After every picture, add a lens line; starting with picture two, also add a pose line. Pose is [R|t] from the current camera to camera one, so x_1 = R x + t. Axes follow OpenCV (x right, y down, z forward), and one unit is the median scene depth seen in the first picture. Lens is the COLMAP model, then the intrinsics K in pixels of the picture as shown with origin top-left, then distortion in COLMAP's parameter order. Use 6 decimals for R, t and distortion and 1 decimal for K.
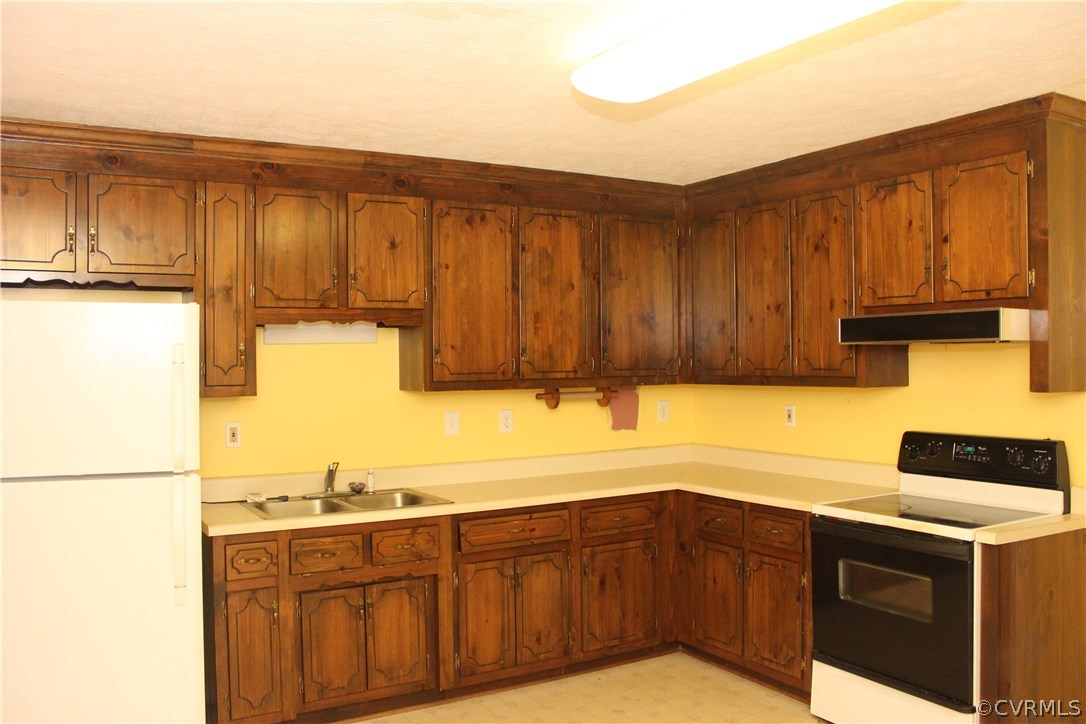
lens RADIAL K [[896.0, 0, 543.0], [0, 896.0, 362.0], [0, 0, 1]] dist [-0.168813, 0.131954]
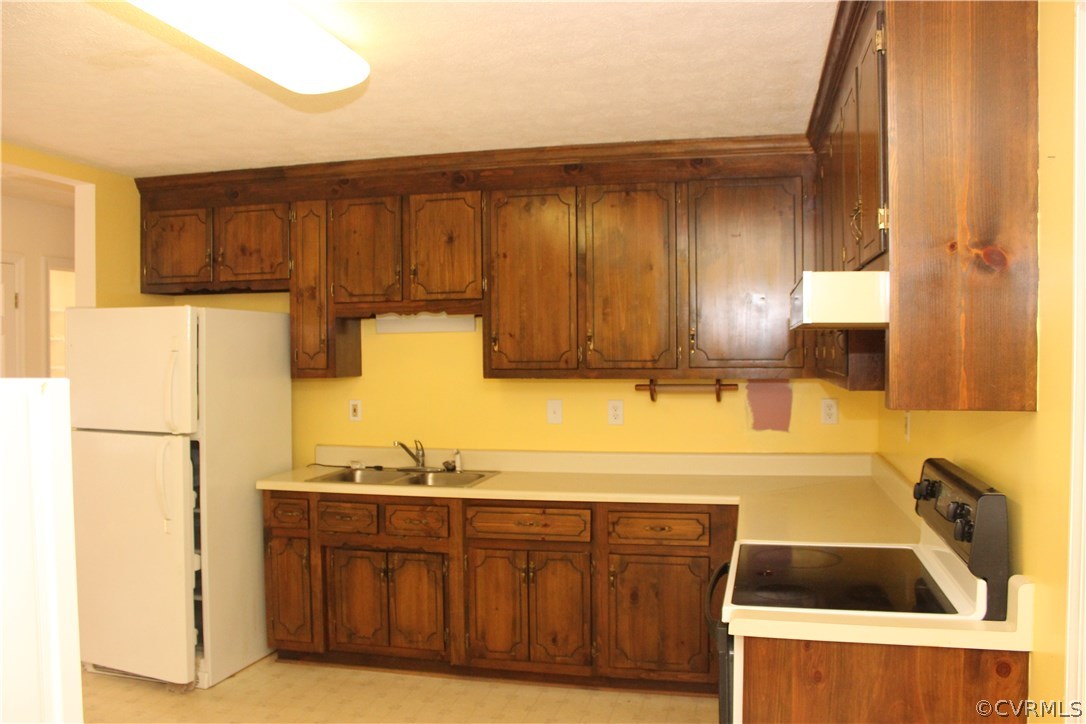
lens RADIAL K [[896.0, 0, 543.0], [0, 896.0, 362.0], [0, 0, 1]] dist [-0.168813, 0.131954]
pose [[0.725732, 0.016929, -0.687769, 0.650389], [-0.001181, 0.999726, 0.023362, -0.010547], [0.687976, -0.016142, 0.725554, 0.305716]]
